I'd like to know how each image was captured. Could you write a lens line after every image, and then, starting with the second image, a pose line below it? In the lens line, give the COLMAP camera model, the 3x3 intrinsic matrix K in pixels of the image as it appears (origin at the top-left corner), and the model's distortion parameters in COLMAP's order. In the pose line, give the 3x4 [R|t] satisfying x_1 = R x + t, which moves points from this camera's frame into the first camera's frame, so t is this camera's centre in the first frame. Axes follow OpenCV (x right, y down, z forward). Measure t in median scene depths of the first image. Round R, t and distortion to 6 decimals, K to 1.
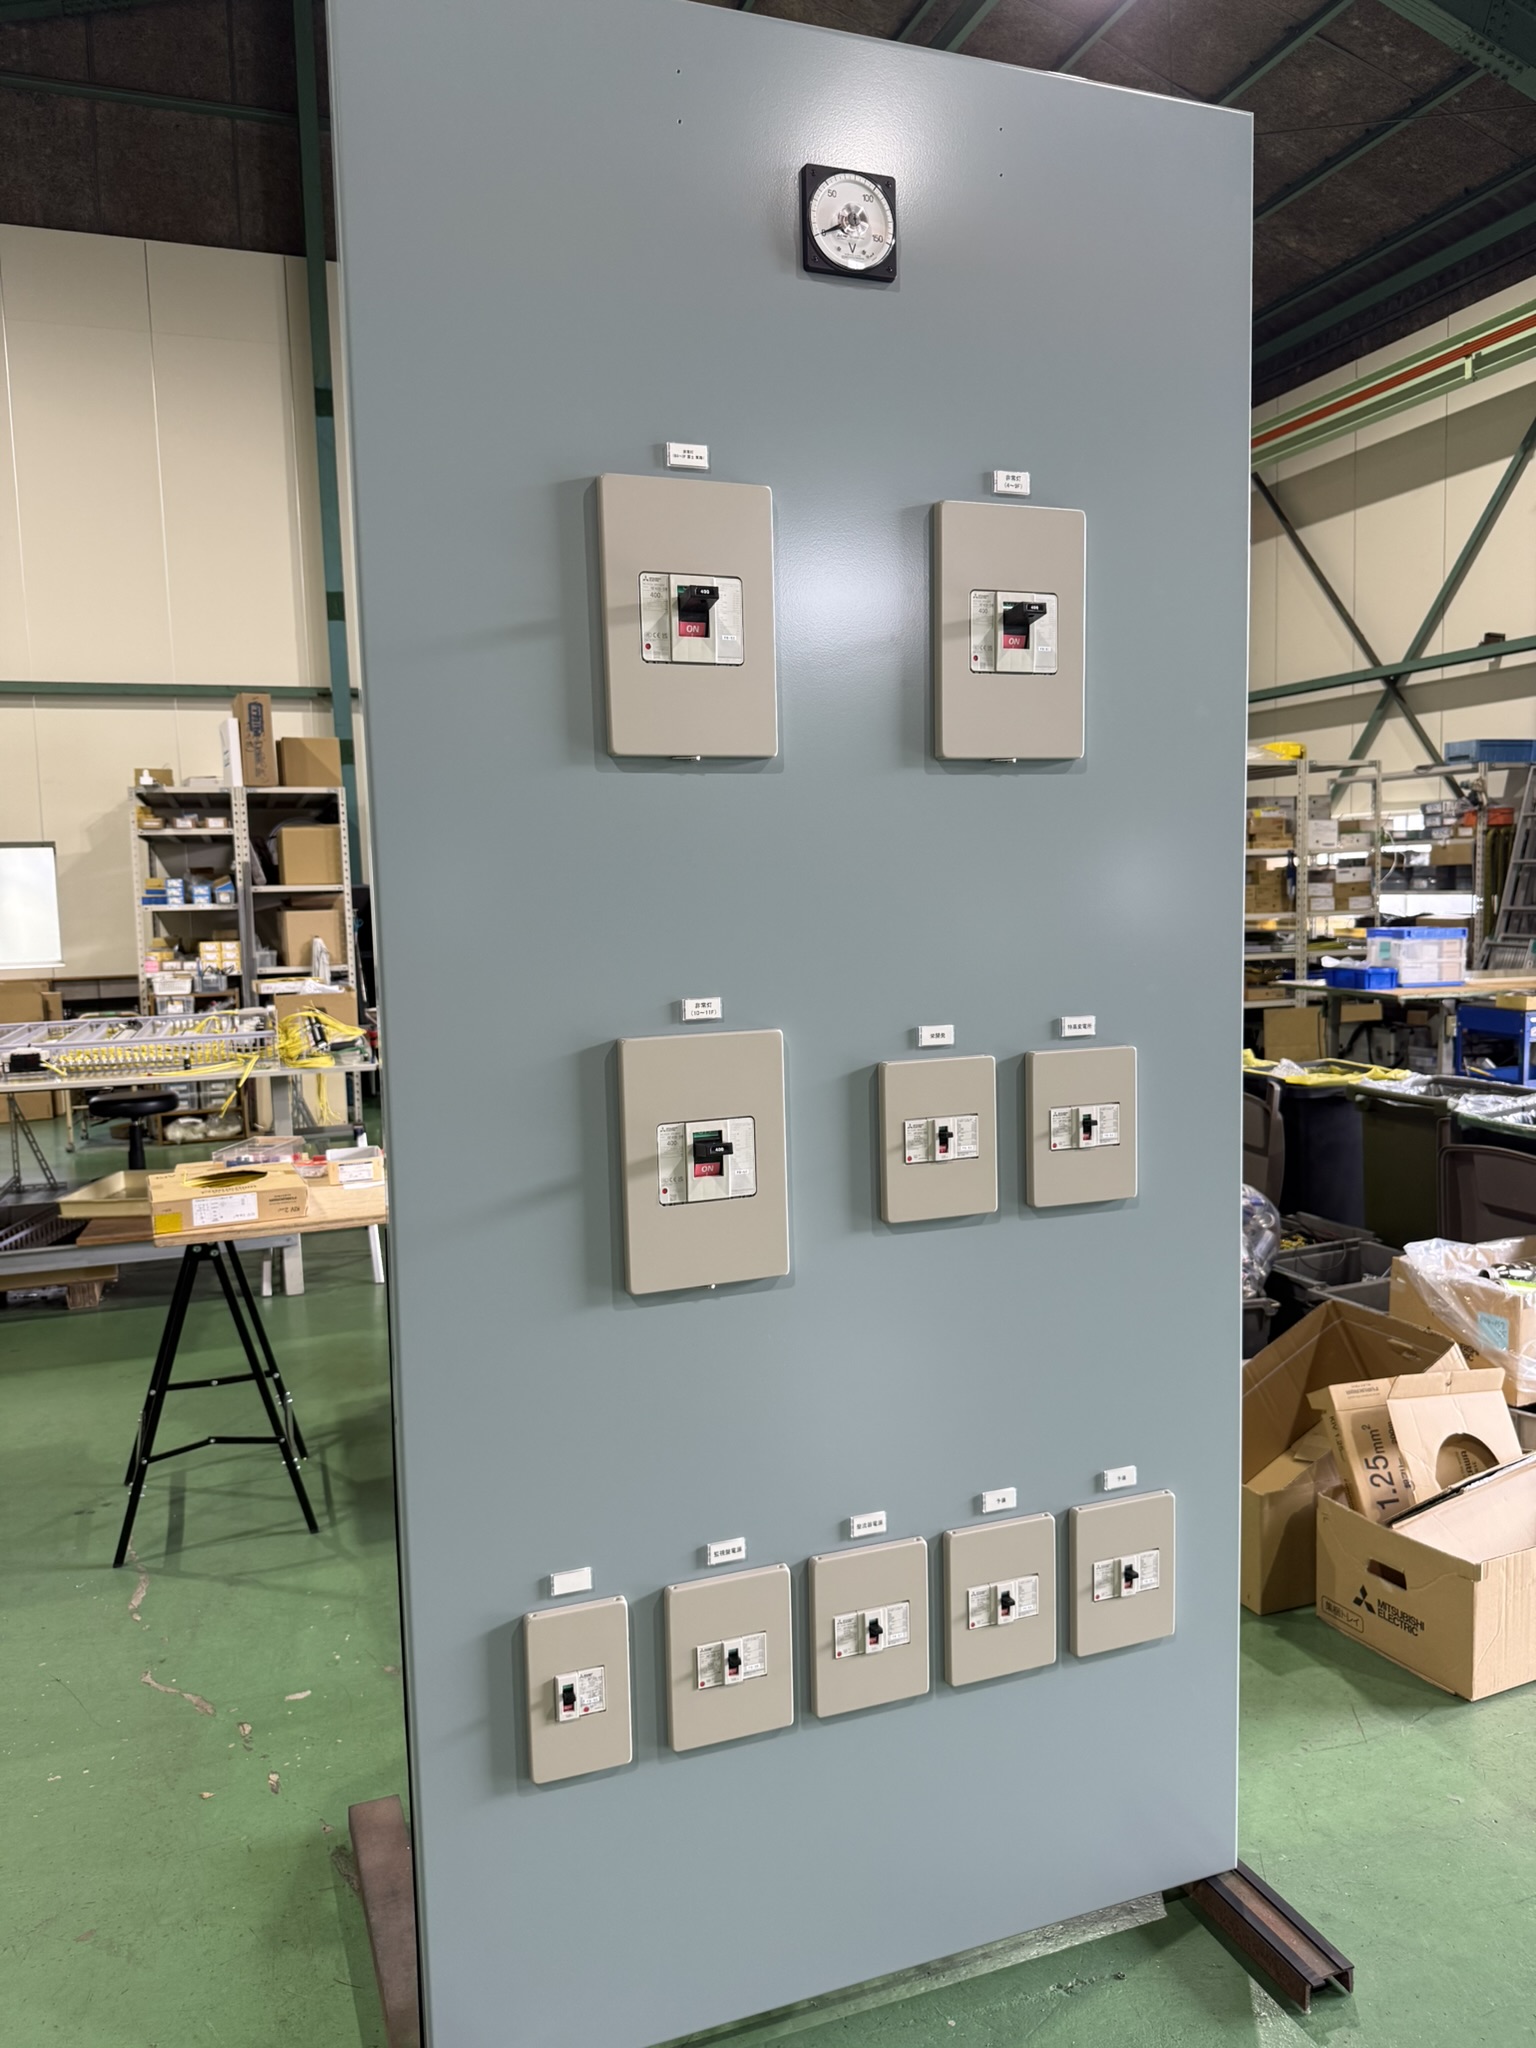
lens RADIAL K [[1447.9, 0, 764.9], [0, 1447.9, 1027.9], [0, 0, 1]] dist [-0.012281, -0.003571]
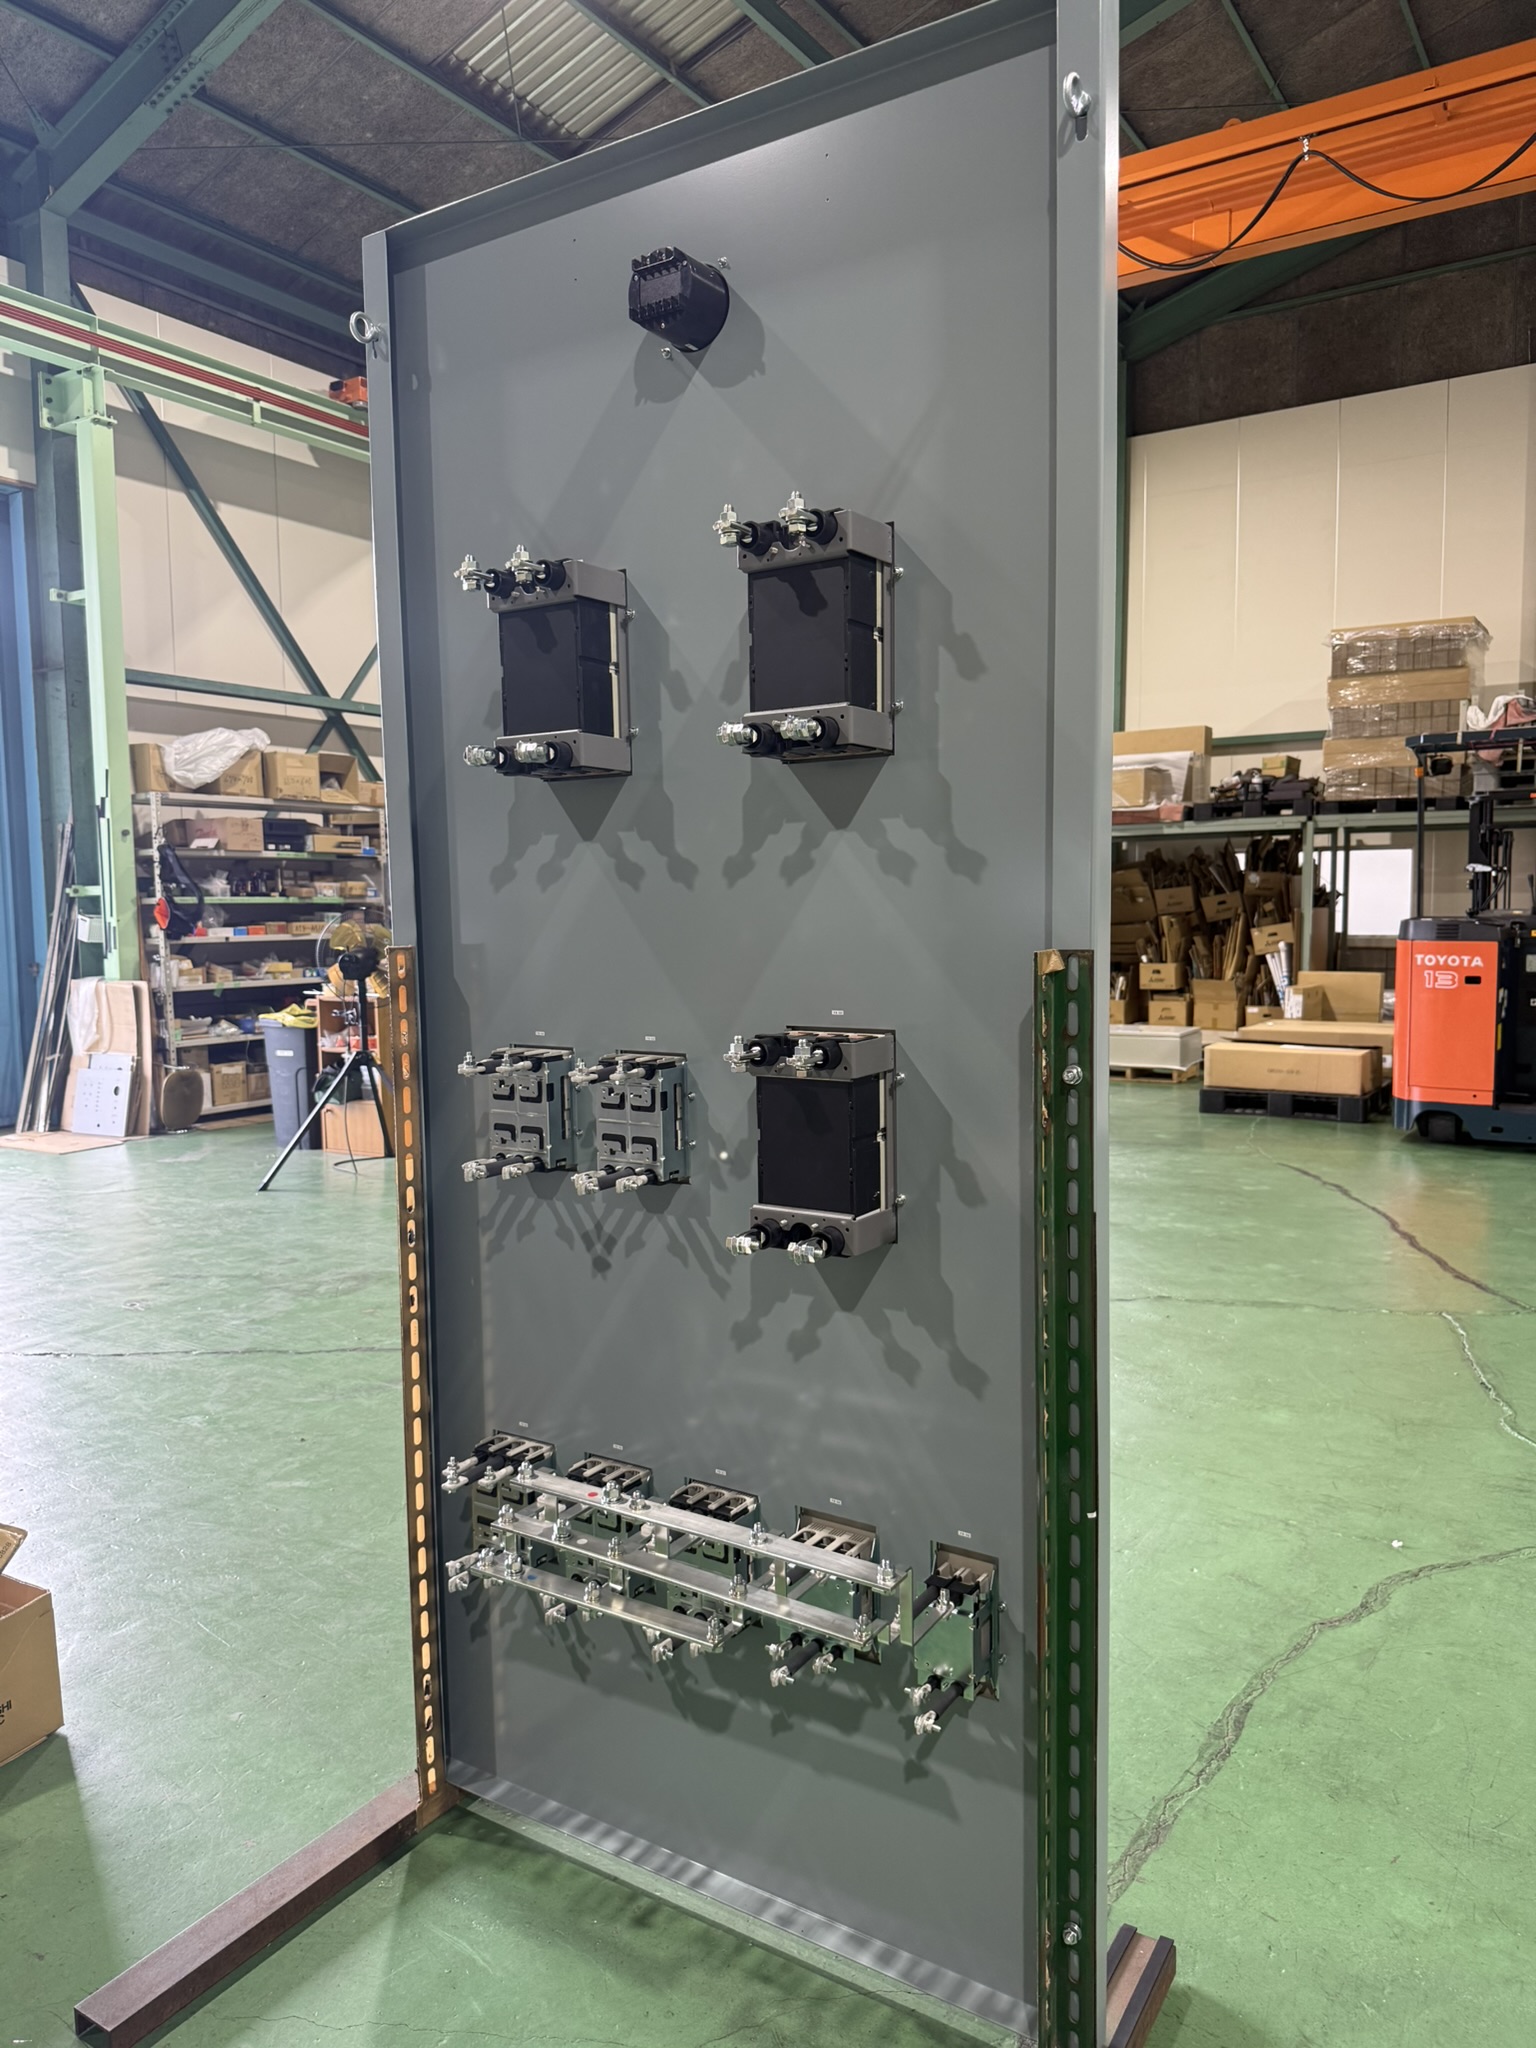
lens RADIAL K [[1447.9, 0, 765.2], [0, 1447.9, 1024.5], [0, 0, 1]] dist [-0.012281, -0.003571]
pose [[-0.593727, -0.022144, 0.804362, -0.534218], [0.116846, 0.986653, 0.113411, -0.106142], [-0.796138, 0.161322, -0.583215, 1.349543]]
